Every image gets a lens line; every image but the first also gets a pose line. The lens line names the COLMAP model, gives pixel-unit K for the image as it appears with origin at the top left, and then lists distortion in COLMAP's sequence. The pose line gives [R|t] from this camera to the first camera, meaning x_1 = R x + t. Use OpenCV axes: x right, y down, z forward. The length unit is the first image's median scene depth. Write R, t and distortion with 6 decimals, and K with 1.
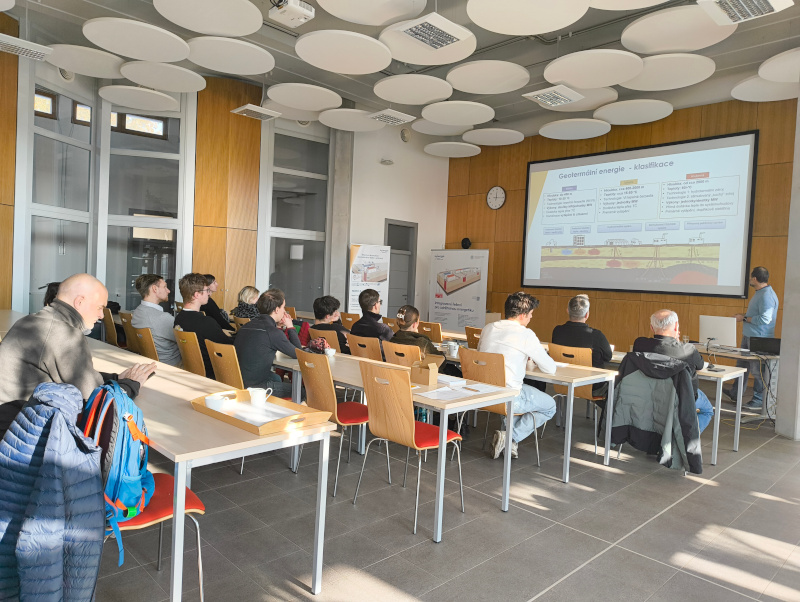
lens RADIAL K [[549.6, 0, 401.5], [0, 549.6, 301.7], [0, 0, 1]] dist [0.042941, -0.050958]
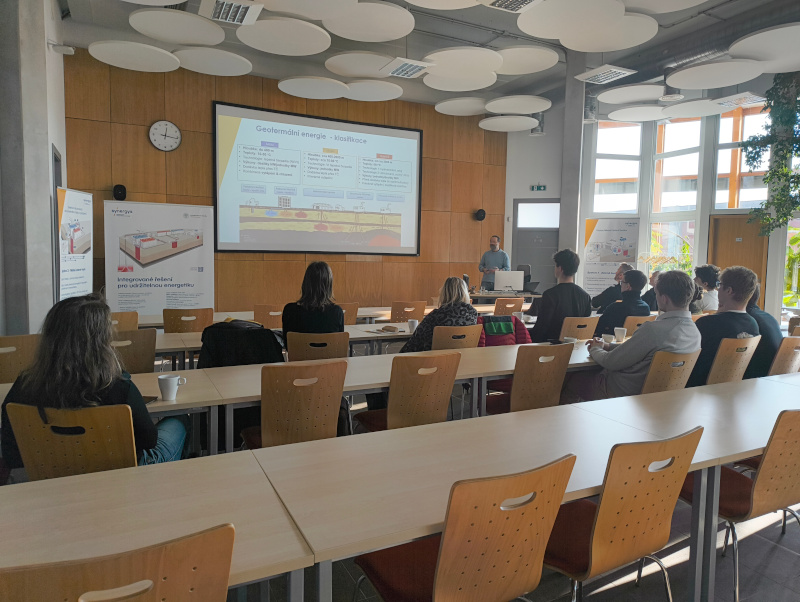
lens RADIAL K [[549.6, 0, 411.1], [0, 549.6, 298.0], [0, 0, 1]] dist [0.042941, -0.050958]
pose [[0.294636, -0.118485, 0.948236, -0.611172], [0.033071, 0.992953, 0.113797, -0.052424], [-0.955037, -0.002170, 0.296478, 0.564822]]
